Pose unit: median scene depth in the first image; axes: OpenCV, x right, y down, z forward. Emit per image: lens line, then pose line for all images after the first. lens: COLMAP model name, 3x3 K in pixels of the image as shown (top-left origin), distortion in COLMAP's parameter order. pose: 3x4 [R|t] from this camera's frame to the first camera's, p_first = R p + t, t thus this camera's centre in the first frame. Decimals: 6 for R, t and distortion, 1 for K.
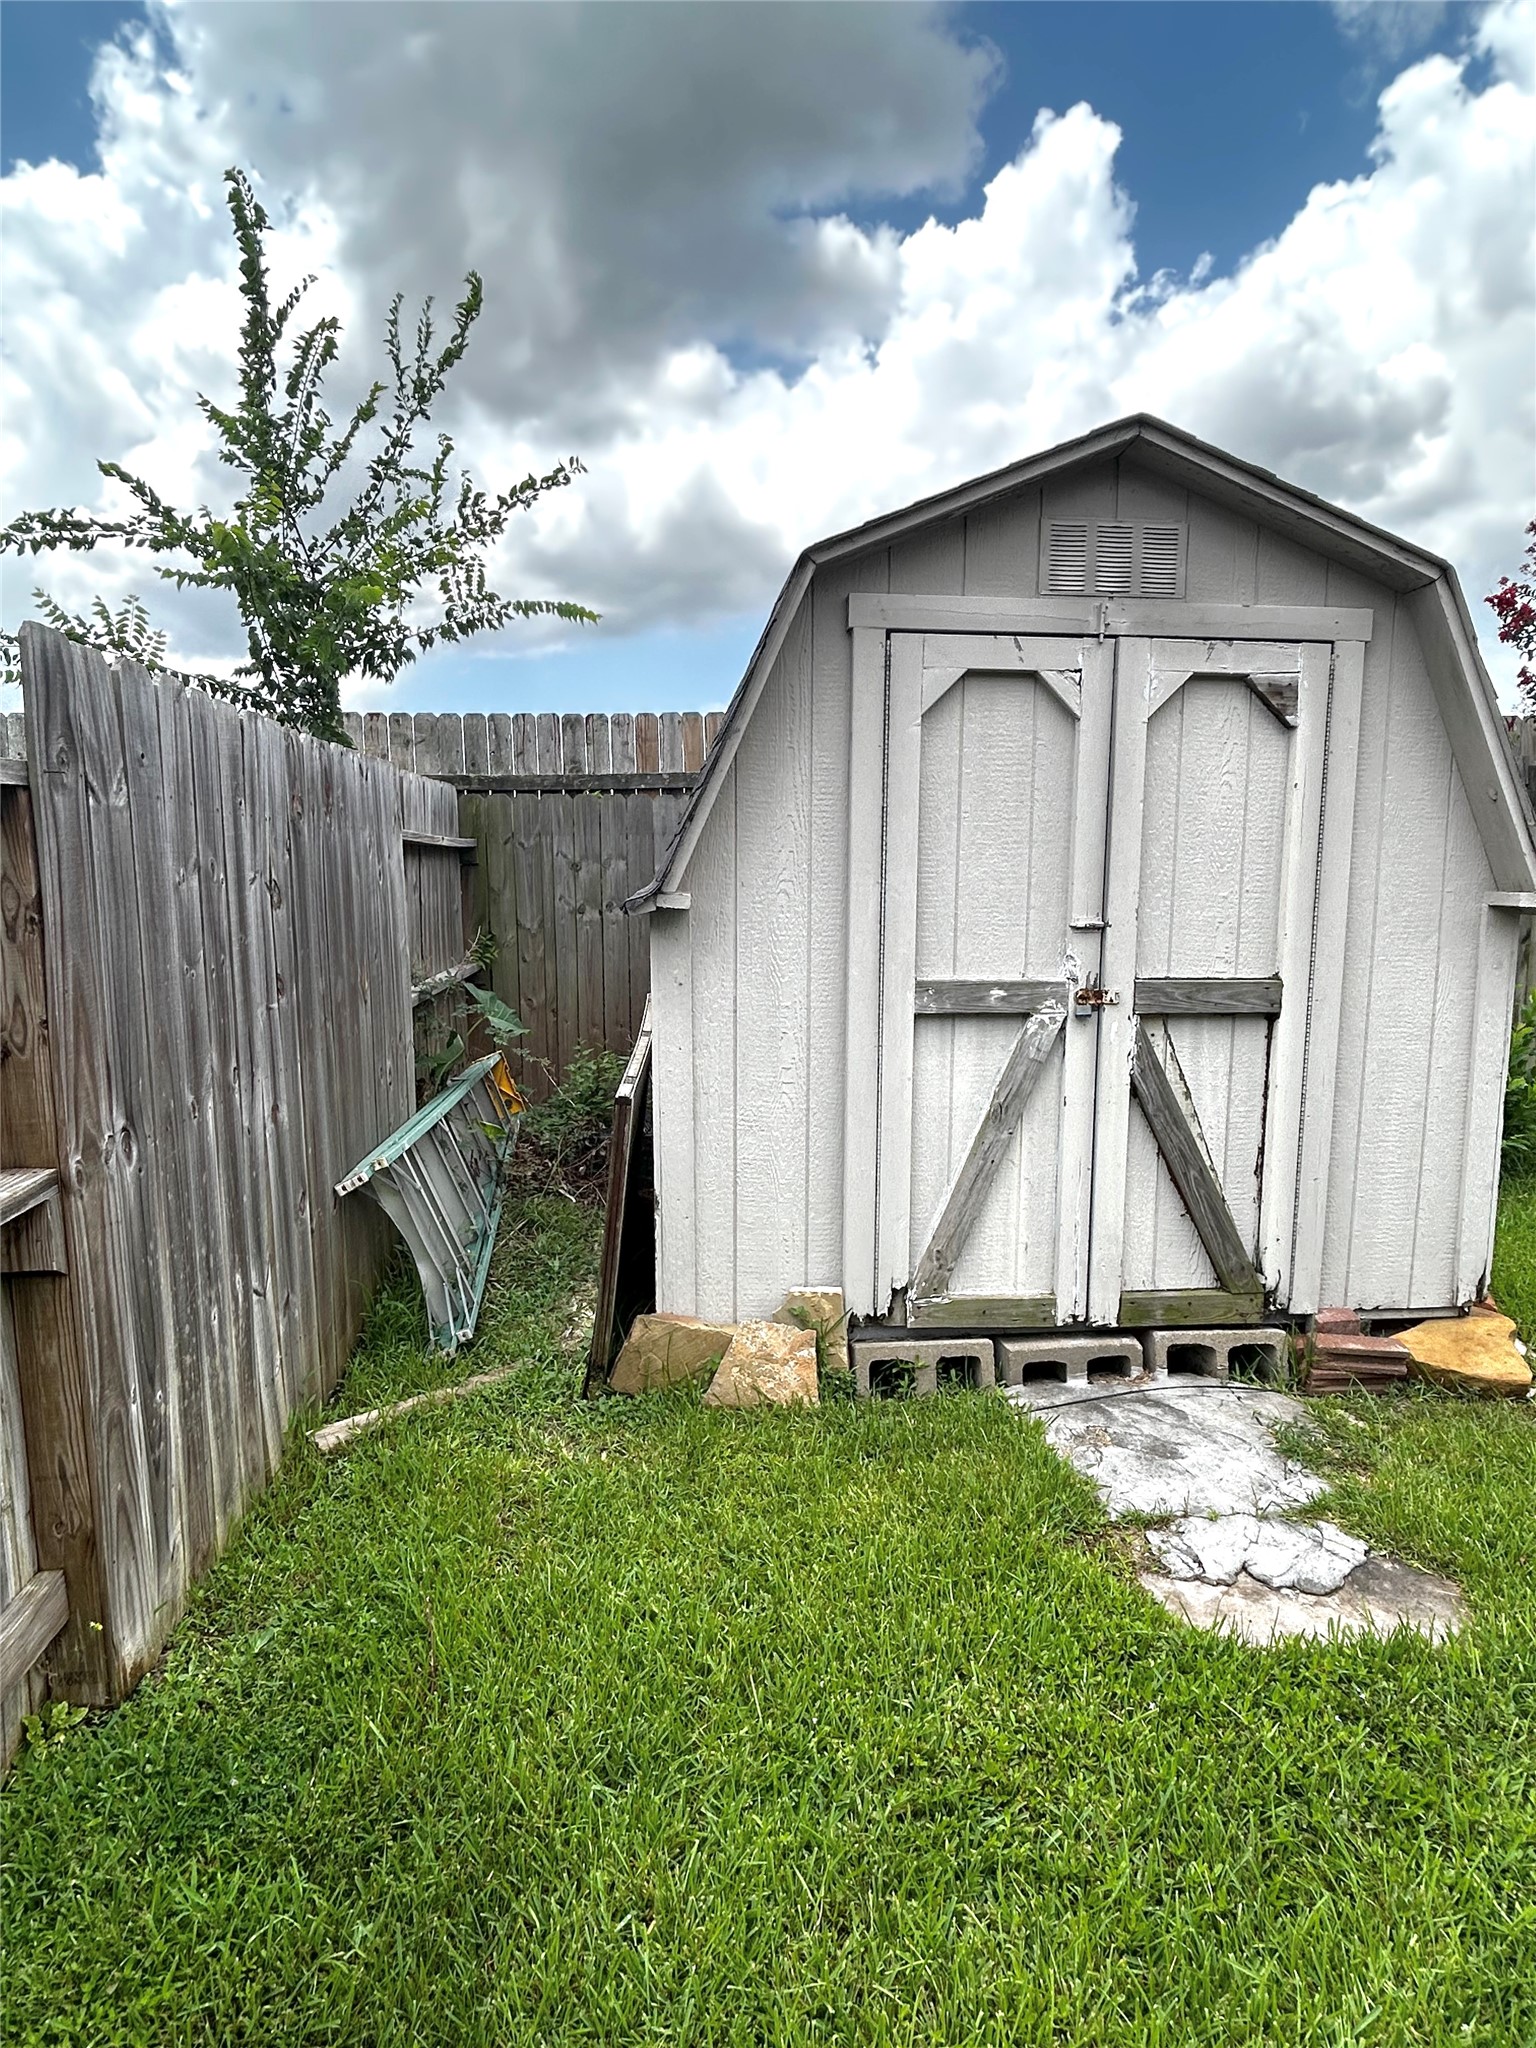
lens RADIAL K [[1138.8, 0, 779.4], [0, 1138.8, 1014.0], [0, 0, 1]] dist [-0.003634, -0.001052]
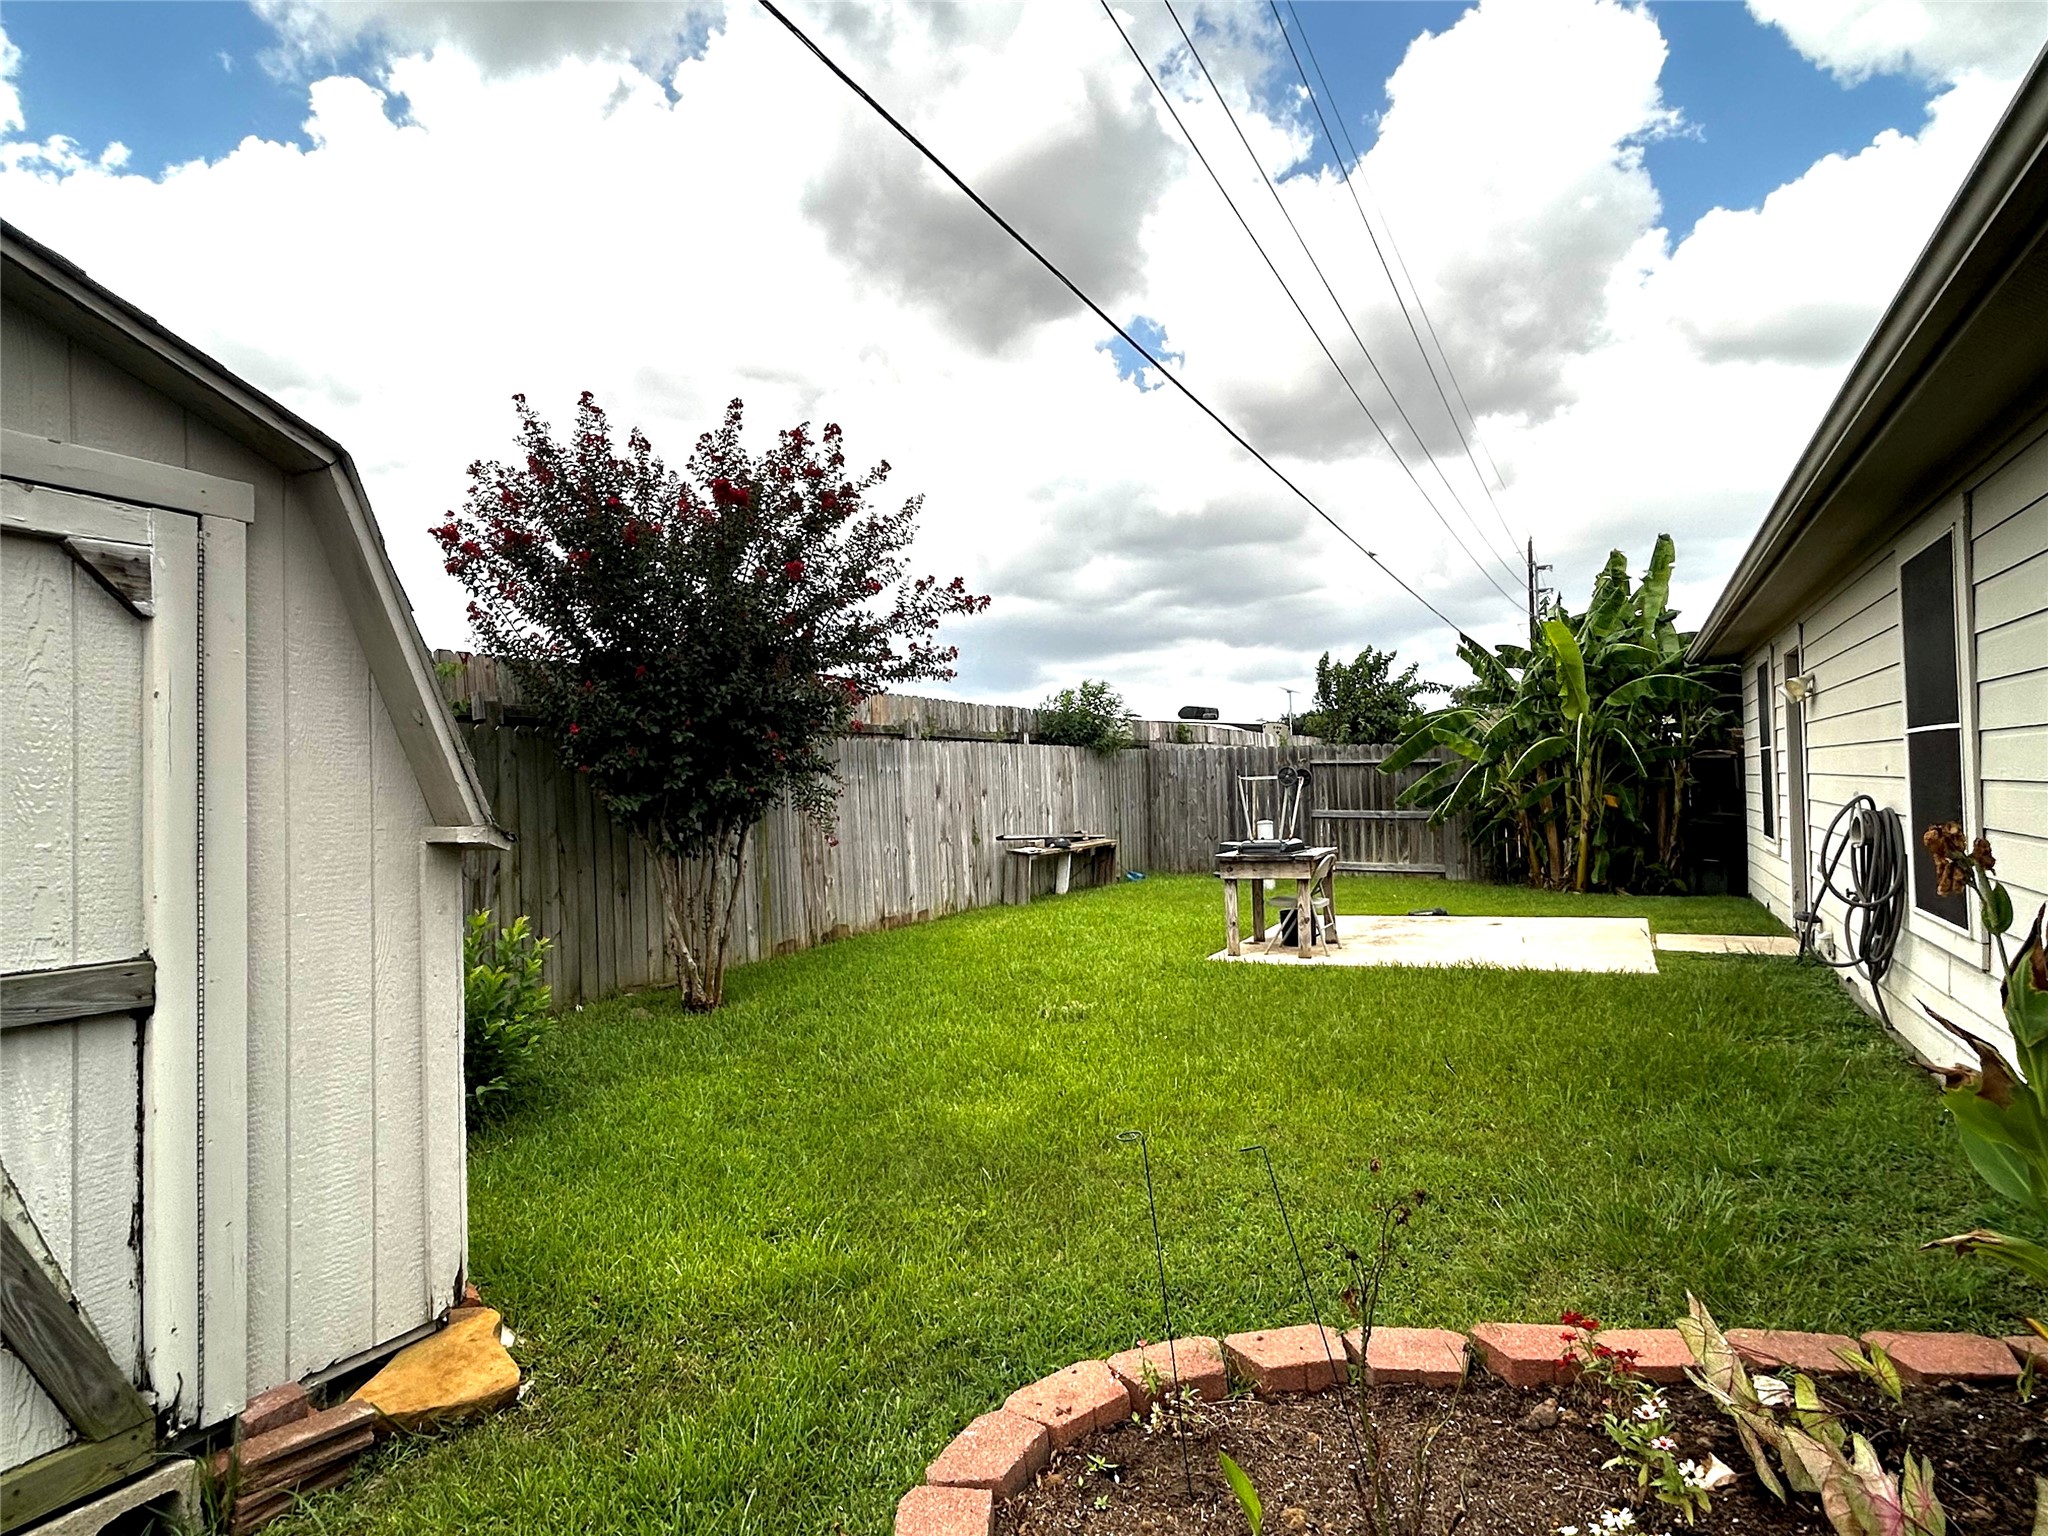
lens RADIAL K [[1138.8, 0, 1024.0], [0, 1138.8, 768.0], [0, 0, 1]] dist [-0.003634, -0.001052]
pose [[0.538843, 0.005007, 0.842391, 0.129570], [0.125149, 0.988410, -0.085928, -0.018873], [-0.833058, 0.151727, 0.531971, 0.137892]]
